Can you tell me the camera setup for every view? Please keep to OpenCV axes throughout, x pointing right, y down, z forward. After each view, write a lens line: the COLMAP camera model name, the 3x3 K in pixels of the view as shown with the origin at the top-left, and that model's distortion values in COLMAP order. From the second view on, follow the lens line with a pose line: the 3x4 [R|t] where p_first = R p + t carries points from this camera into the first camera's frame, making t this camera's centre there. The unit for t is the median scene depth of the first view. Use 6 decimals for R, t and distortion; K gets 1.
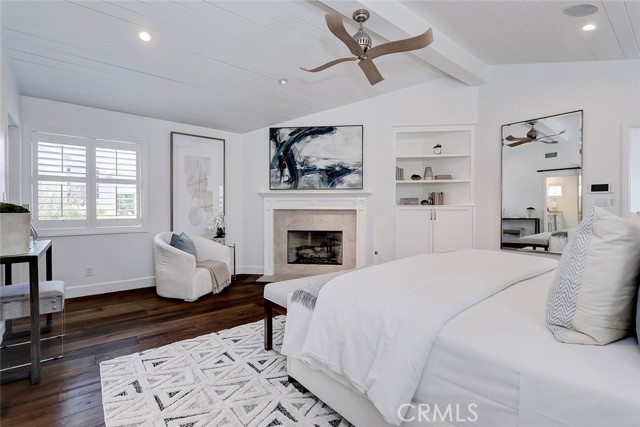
lens RADIAL K [[297.7, 0, 327.0], [0, 297.7, 213.4], [0, 0, 1]] dist [0.001146, -0.000148]
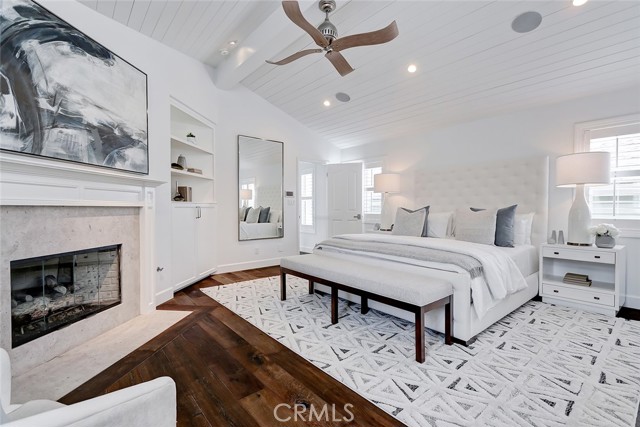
lens RADIAL K [[297.0, 0, 320.0], [0, 297.0, 213.5], [0, 0, 1]] dist [0.001820, 0.000321]
pose [[-0.010364, -0.021177, 0.999722, -0.521004], [0.009316, 0.999730, 0.021274, -0.007980], [-0.999903, 0.009534, -0.010164, 0.626453]]
